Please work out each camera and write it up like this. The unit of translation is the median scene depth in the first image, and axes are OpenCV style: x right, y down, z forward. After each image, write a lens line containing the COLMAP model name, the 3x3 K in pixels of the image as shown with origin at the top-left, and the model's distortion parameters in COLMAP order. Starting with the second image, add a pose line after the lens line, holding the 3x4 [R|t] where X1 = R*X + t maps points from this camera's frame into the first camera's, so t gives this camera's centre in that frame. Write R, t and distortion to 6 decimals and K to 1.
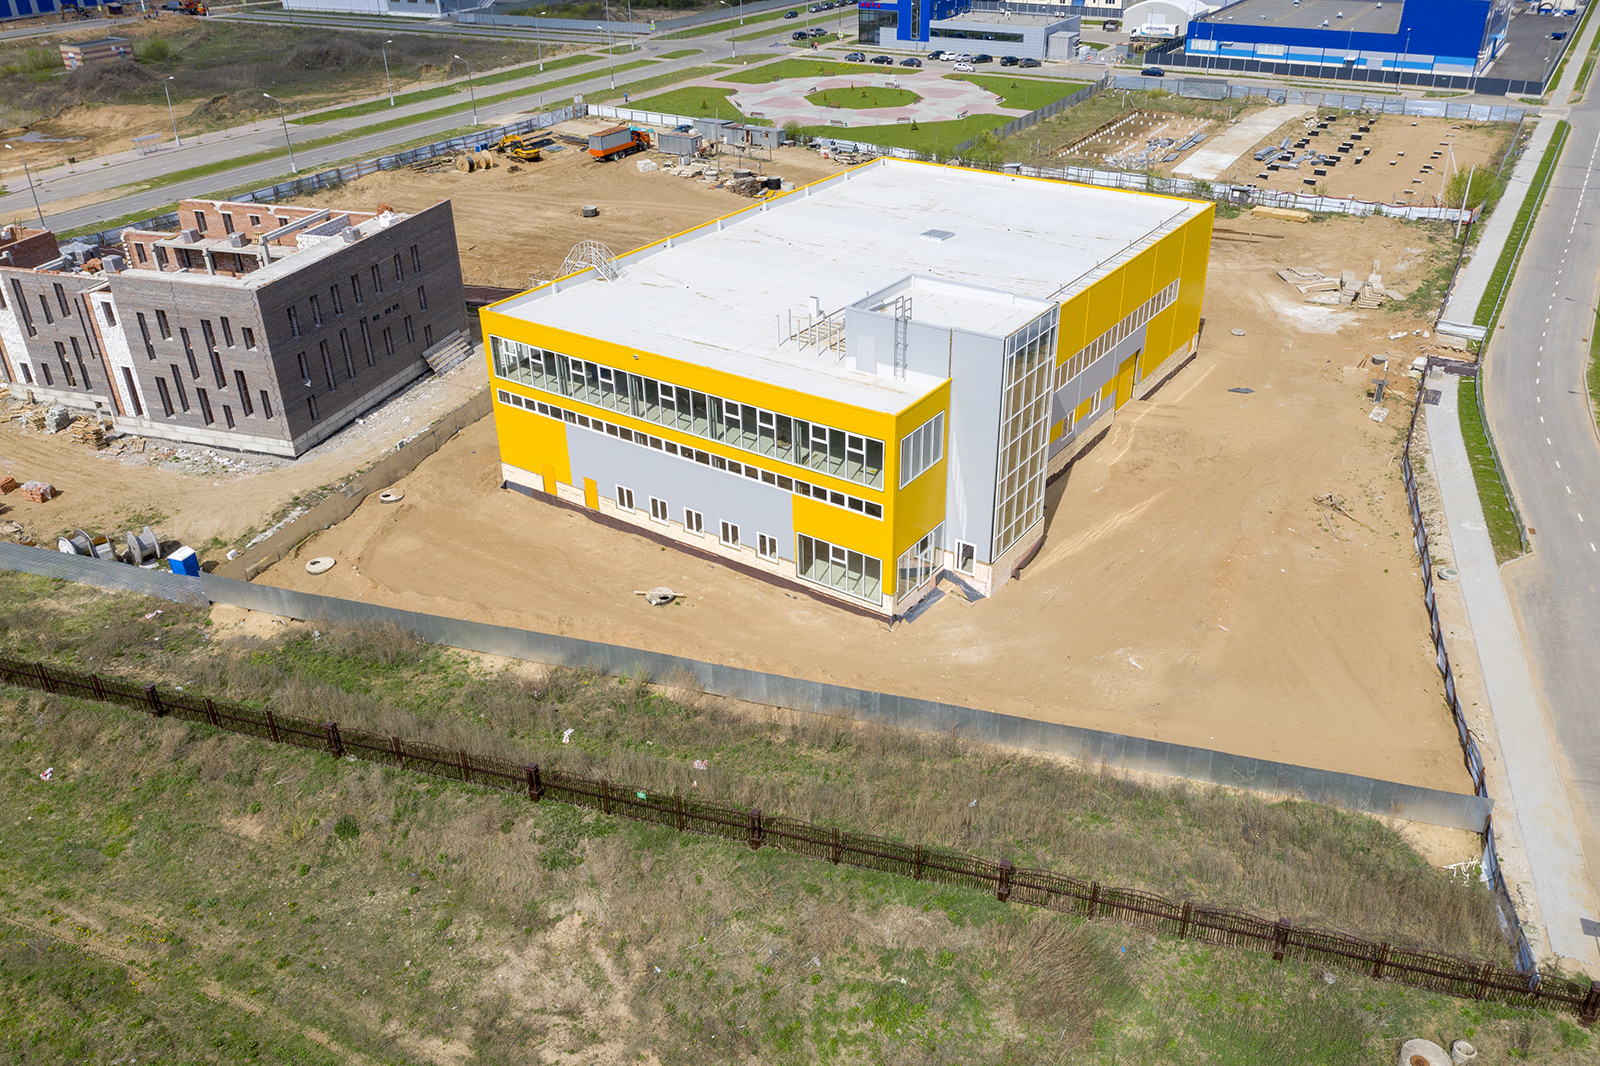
lens RADIAL K [[1258.3, 0, 800.0], [0, 1258.3, 533.0], [0, 0, 1]] dist [-0.020803, 0.010280]
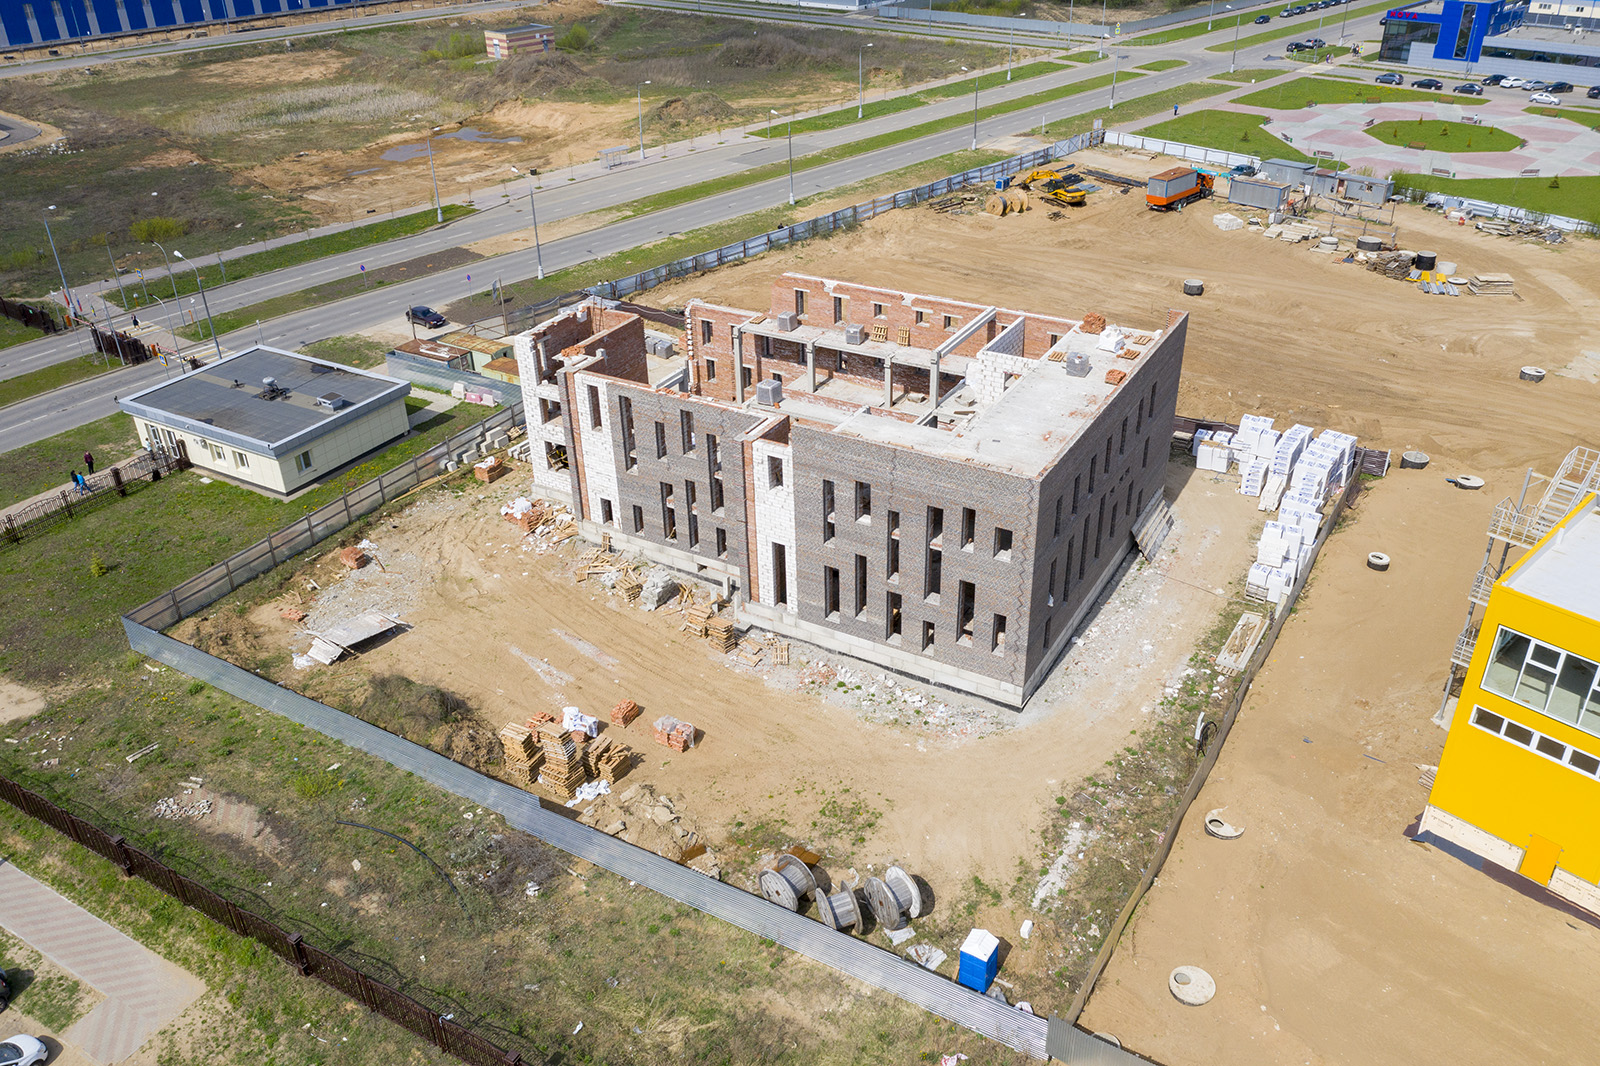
lens RADIAL K [[1252.0, 0, 800.0], [0, 1252.0, 533.0], [0, 0, 1]] dist [-0.013287, 0.001358]
pose [[0.978131, 0.102370, -0.181053, -0.356087], [-0.100067, 0.994741, 0.021831, -0.137977], [0.182335, -0.003236, 0.983231, 0.275426]]
